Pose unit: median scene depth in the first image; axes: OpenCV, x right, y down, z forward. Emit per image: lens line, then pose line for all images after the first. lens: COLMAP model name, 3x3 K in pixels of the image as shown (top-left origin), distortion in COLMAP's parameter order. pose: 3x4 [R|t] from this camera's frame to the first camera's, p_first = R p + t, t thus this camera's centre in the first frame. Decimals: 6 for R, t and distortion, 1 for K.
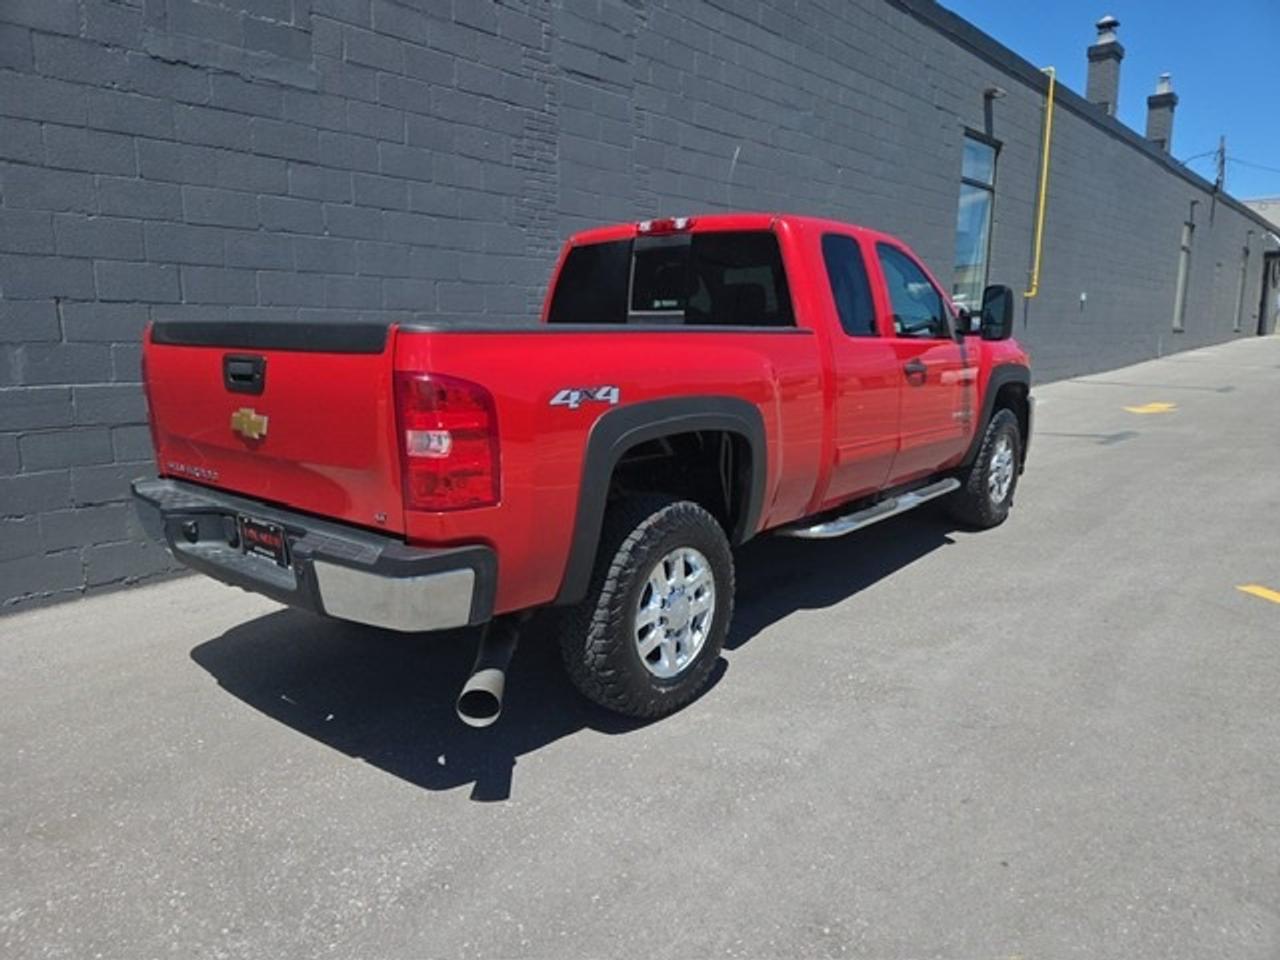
lens RADIAL K [[869.0, 0, 638.9], [0, 869.0, 480.7], [0, 0, 1]] dist [0.066814, -0.060430]
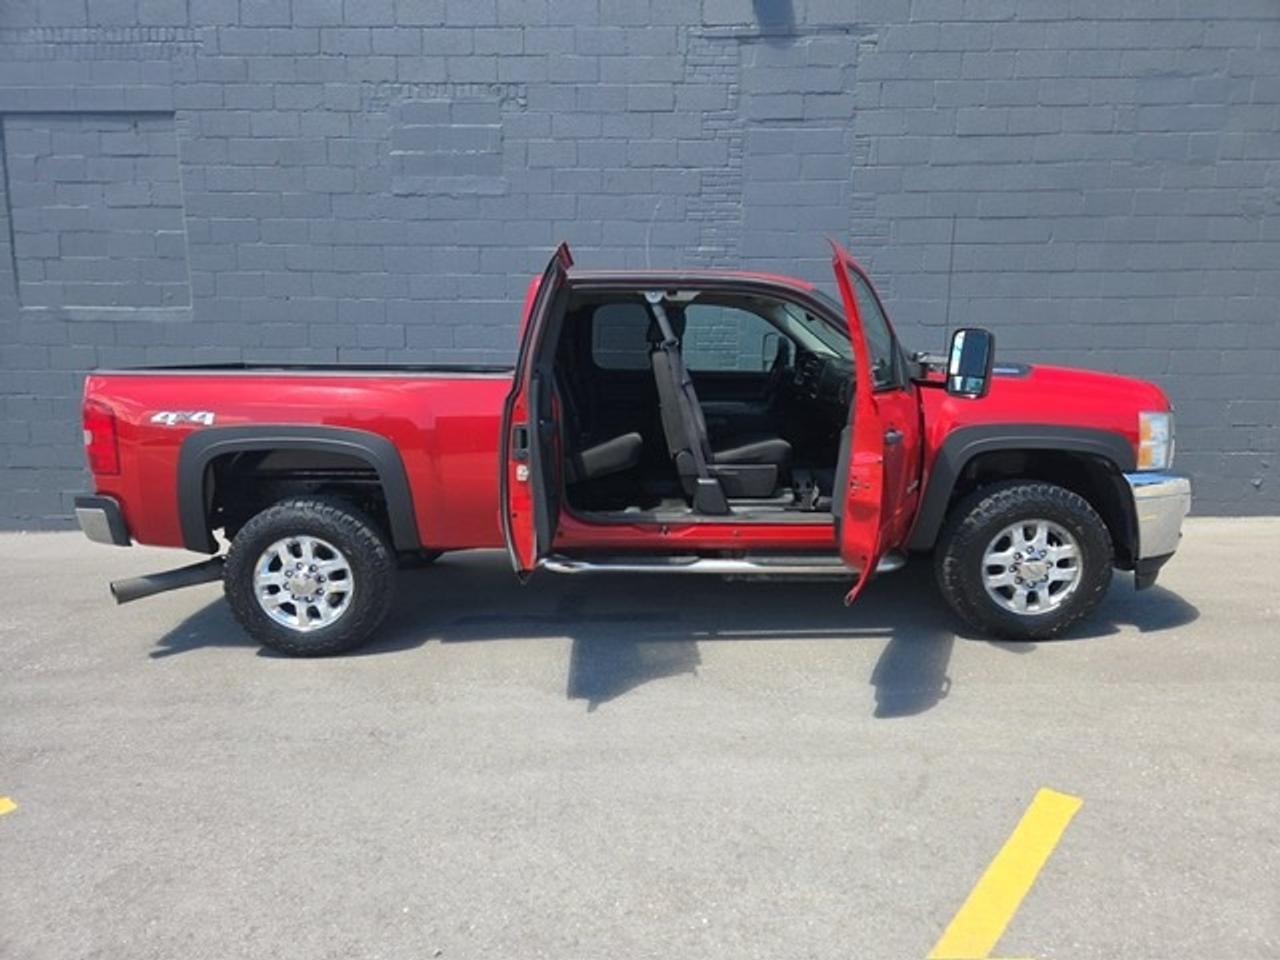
lens RADIAL K [[869.0, 0, 638.7], [0, 869.0, 477.3], [0, 0, 1]] dist [0.066814, -0.060430]
pose [[0.636195, 0.110605, -0.763559, 0.944061], [-0.132100, 0.990672, 0.033438, -0.084925], [0.760135, 0.079593, 0.644872, 0.344402]]
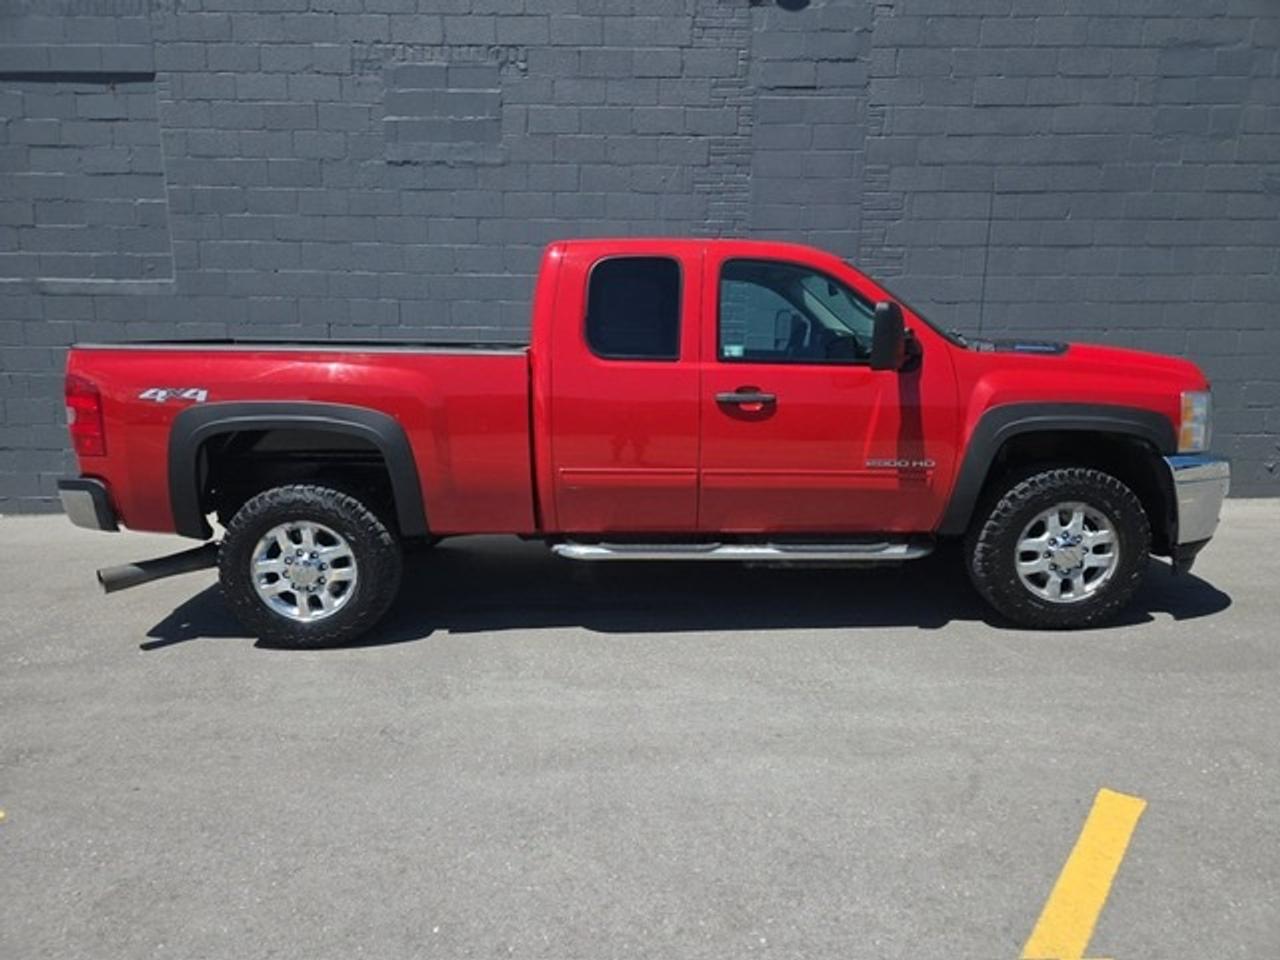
lens RADIAL K [[869.0, 0, 640.0], [0, 869.0, 481.3], [0, 0, 1]] dist [0.066814, -0.060430]
pose [[0.652338, 0.130784, -0.746560, 0.885978], [-0.134017, 0.989383, 0.056219, -0.079356], [0.745986, 0.063378, 0.662939, 0.345027]]
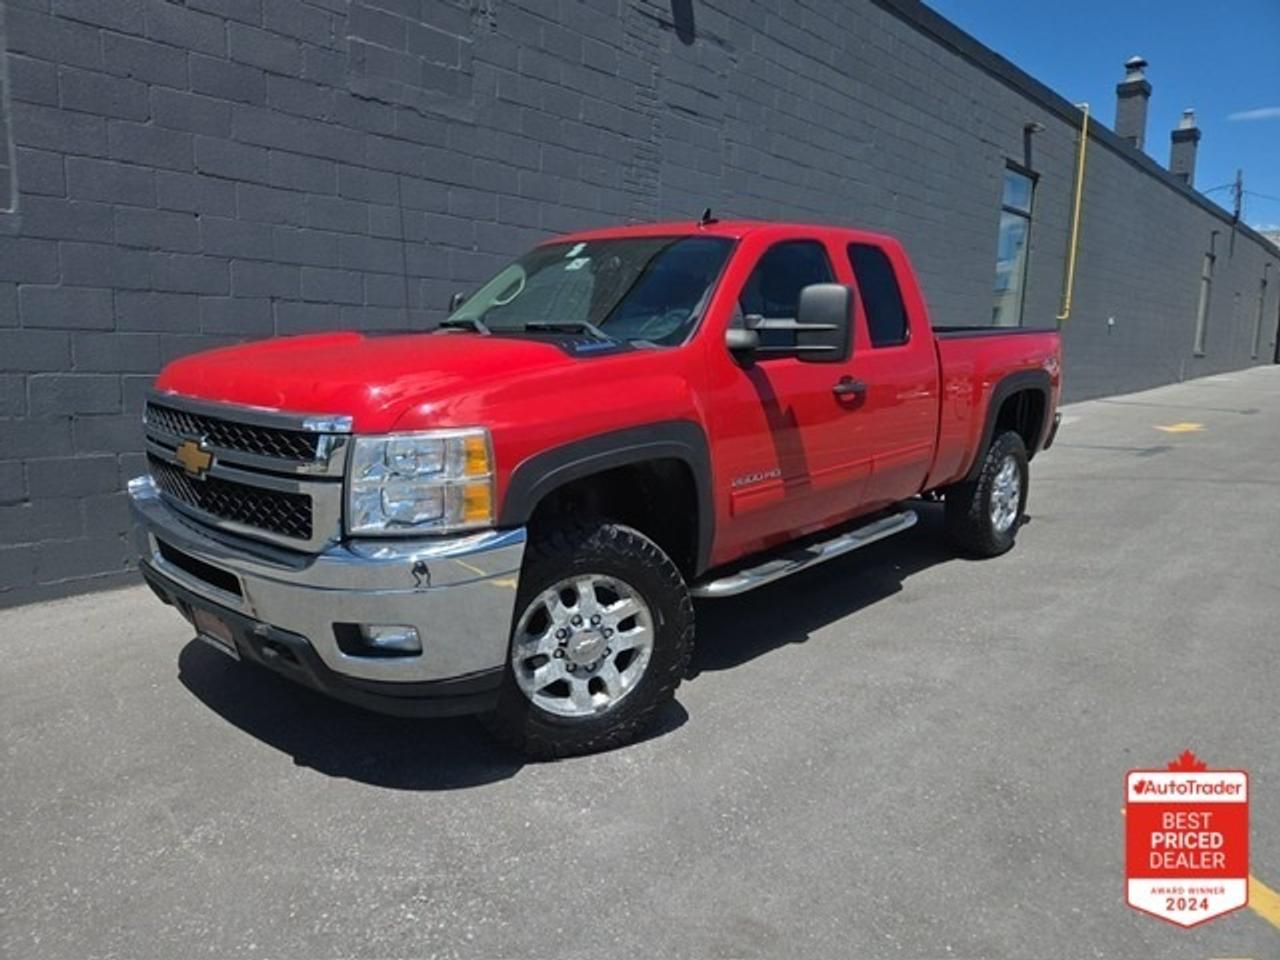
lens RADIAL K [[869.0, 0, 636.4], [0, 869.0, 471.4], [0, 0, 1]] dist [0.066814, -0.060430]
pose [[0.999676, 0.023517, -0.009784, -0.144704], [-0.023791, 0.999299, -0.028916, 0.043250], [0.009097, 0.029139, 0.999534, -0.144163]]
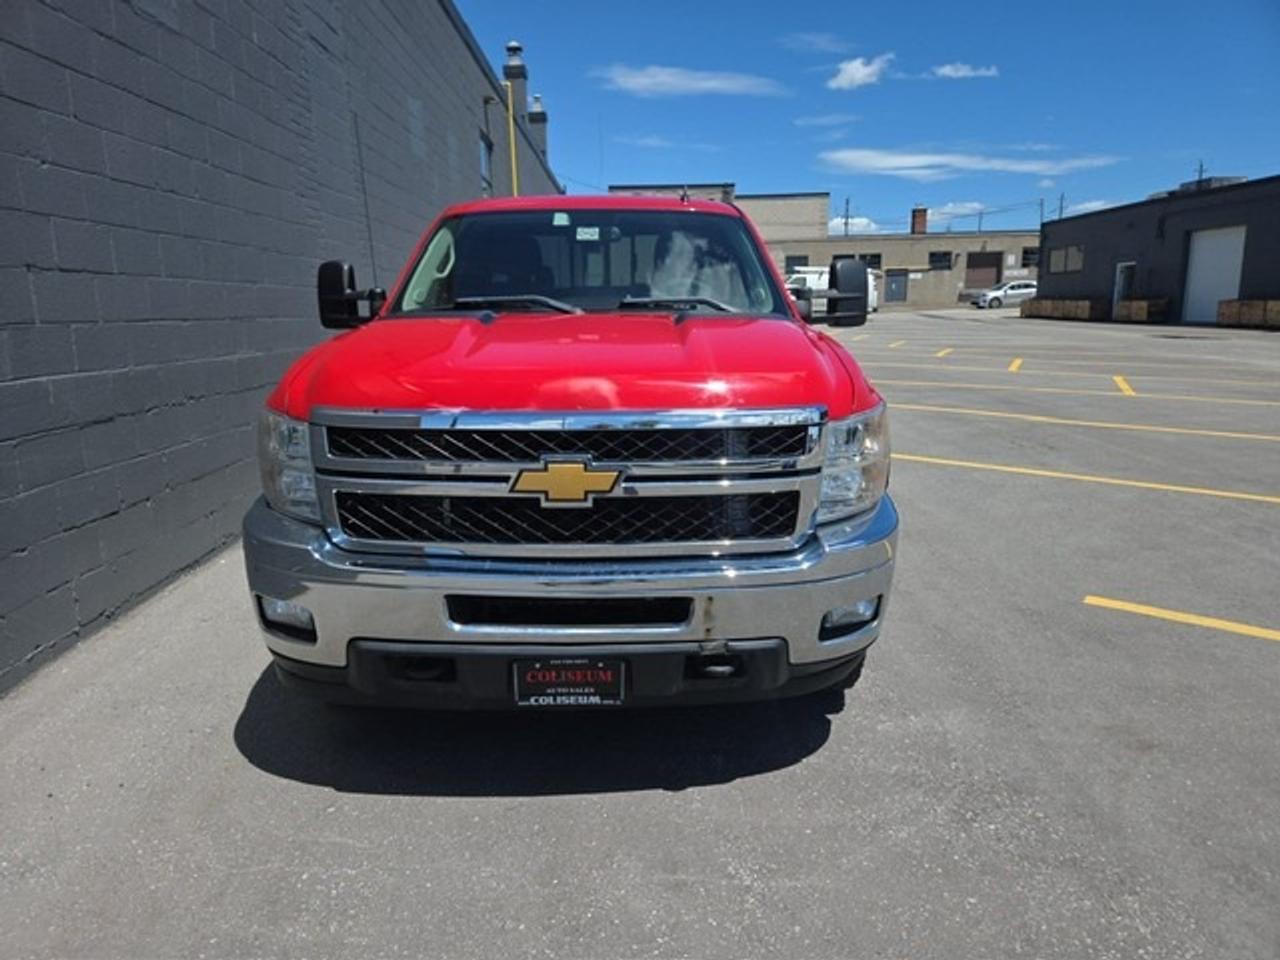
lens RADIAL K [[869.0, 0, 633.7], [0, 869.0, 480.8], [0, 0, 1]] dist [0.066814, -0.060430]
pose [[0.741932, -0.141890, 0.655289, -0.738527], [0.126483, 0.989422, 0.071033, -0.005633], [-0.658436, 0.030181, 0.752031, 0.057001]]
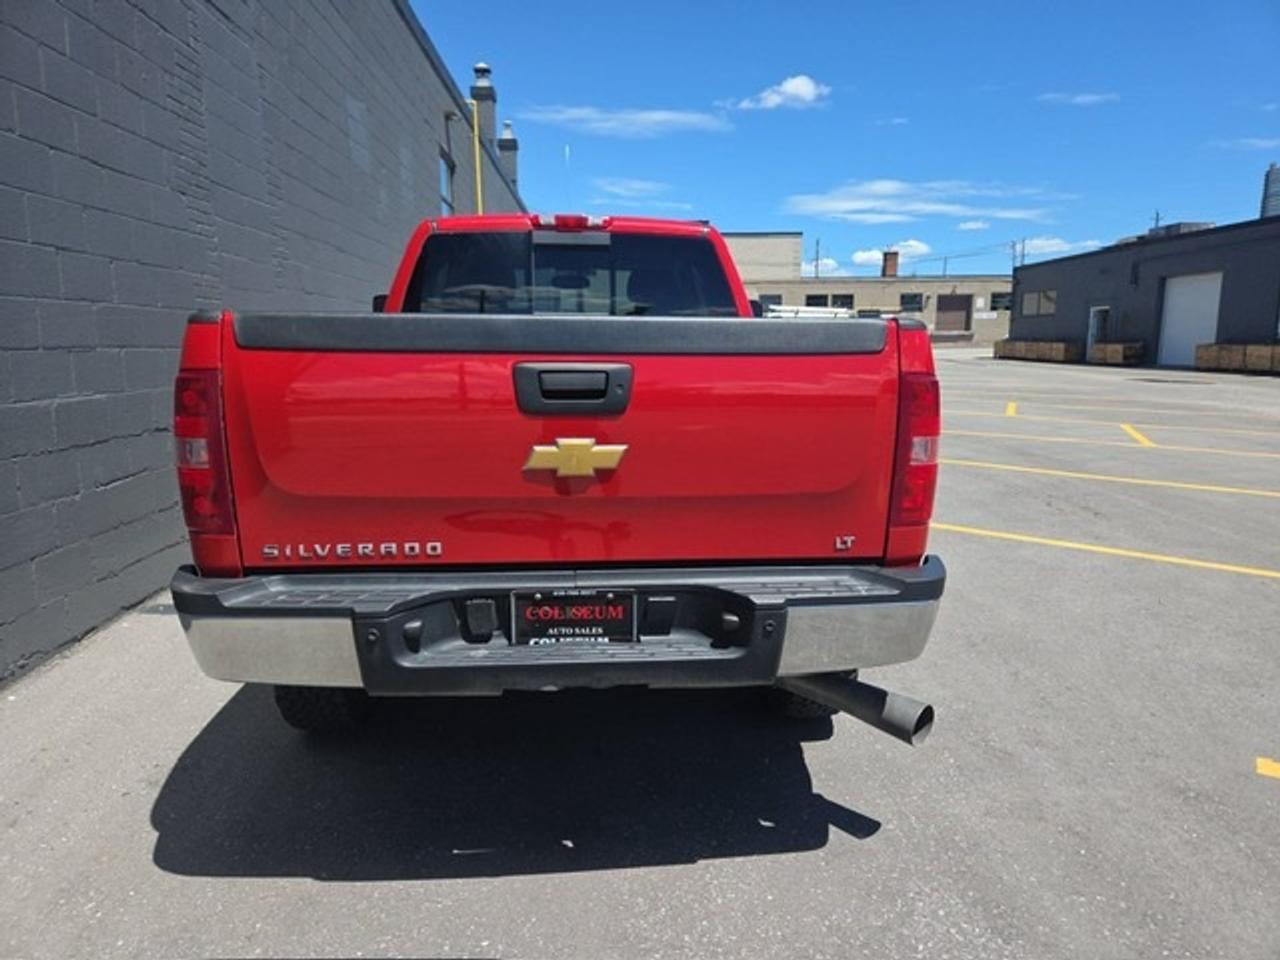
lens RADIAL K [[869.0, 0, 650.6], [0, 869.0, 475.2], [0, 0, 1]] dist [0.066814, -0.060430]
pose [[0.708233, -0.106762, 0.697860, -0.546591], [0.119021, 0.992407, 0.031033, -0.039447], [-0.695874, 0.061081, 0.715562, 0.271054]]
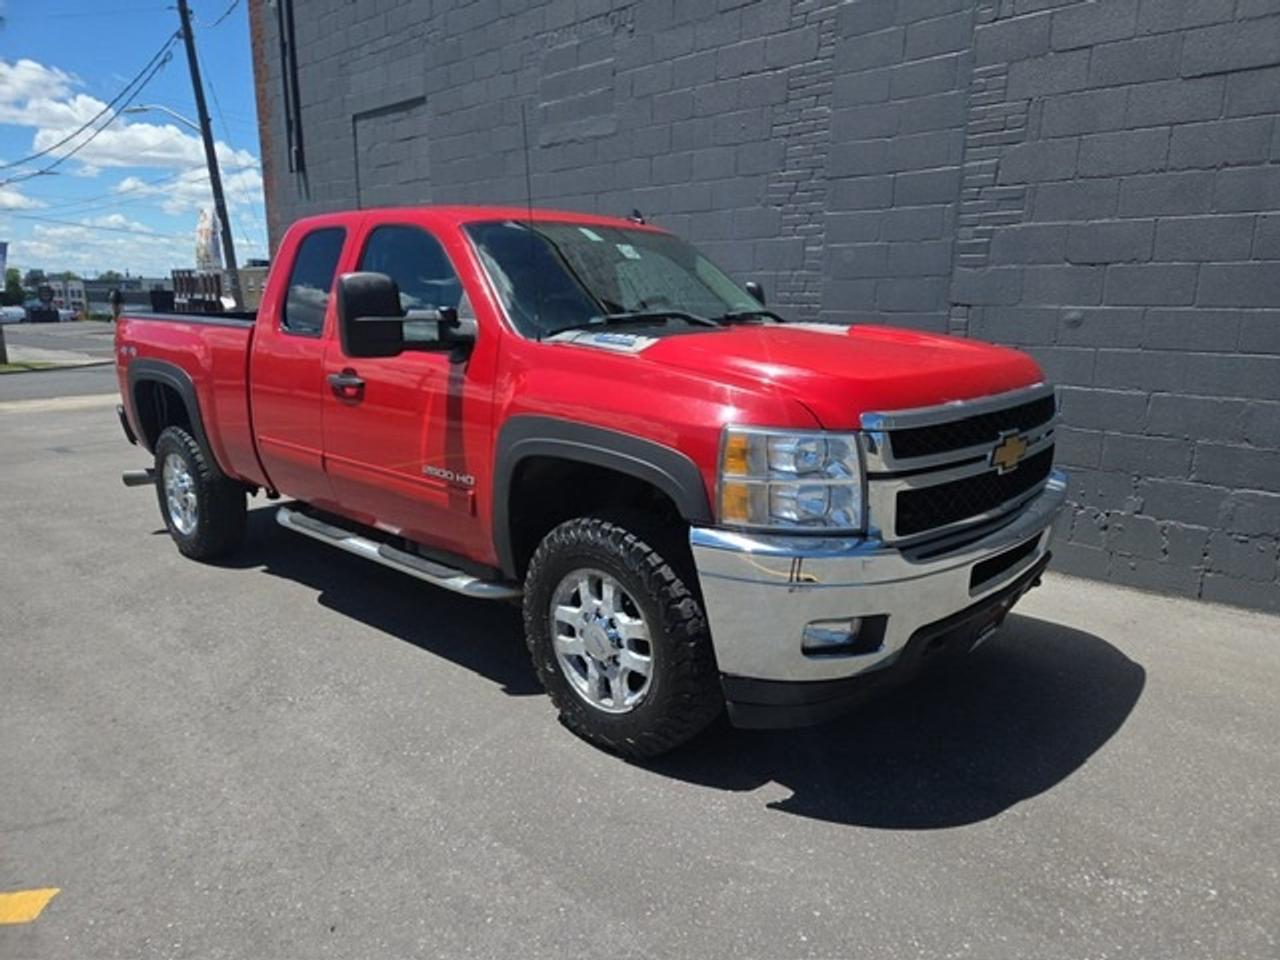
lens RADIAL K [[869.0, 0, 637.0], [0, 869.0, 467.9], [0, 0, 1]] dist [0.066814, -0.060430]
pose [[-0.061115, 0.191344, -0.979619, 1.078081], [-0.176524, 0.963910, 0.199288, -0.252940], [0.982397, 0.185106, -0.025132, 1.267966]]
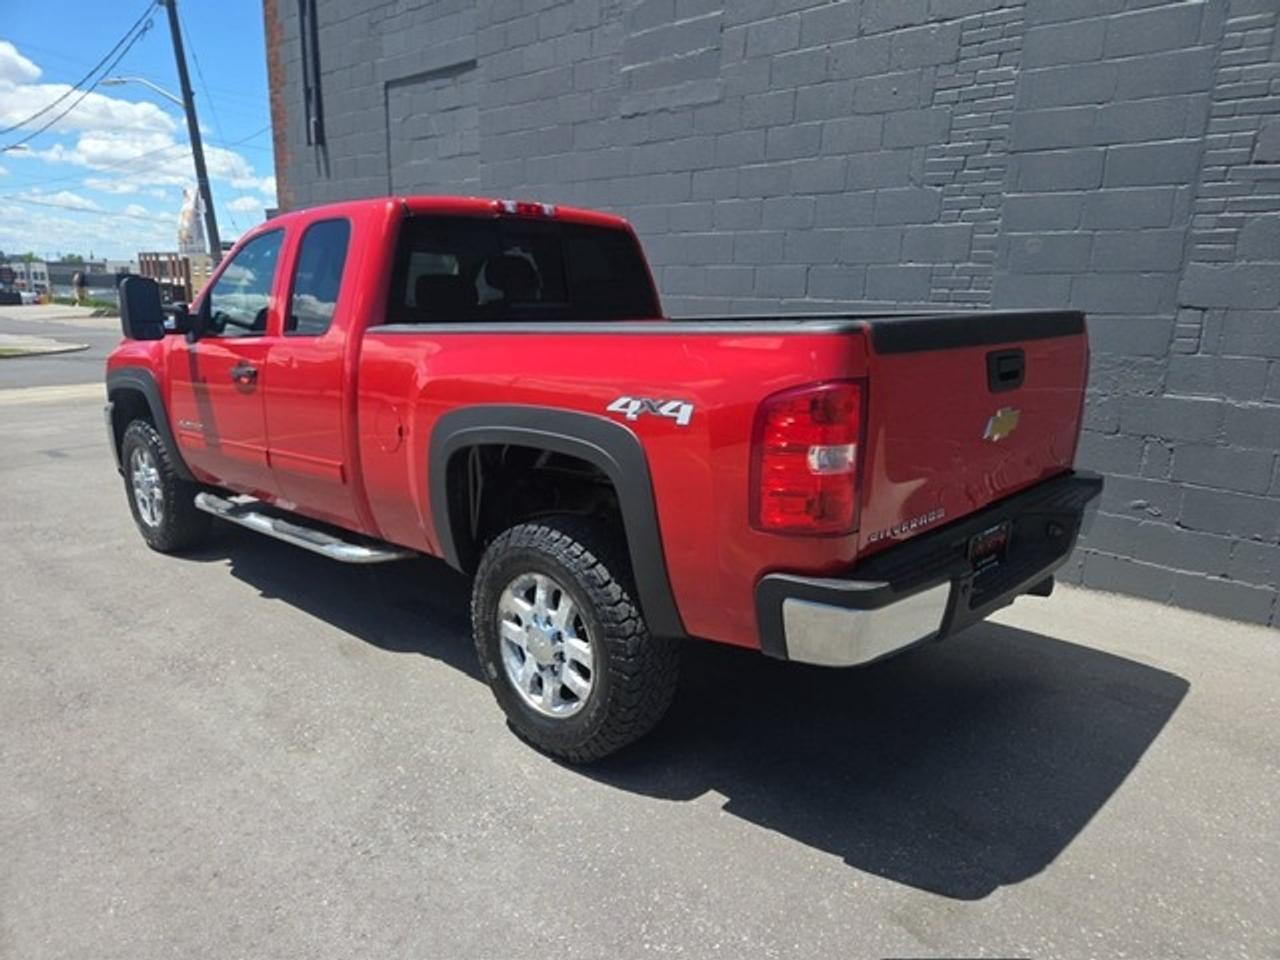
lens RADIAL K [[869.0, 0, 627.7], [0, 869.0, 479.4], [0, 0, 1]] dist [0.066814, -0.060430]
pose [[-0.041347, 0.214443, -0.975861, 0.900331], [-0.188075, 0.957566, 0.218391, -0.224385], [0.981284, 0.192564, 0.000739, 1.073384]]
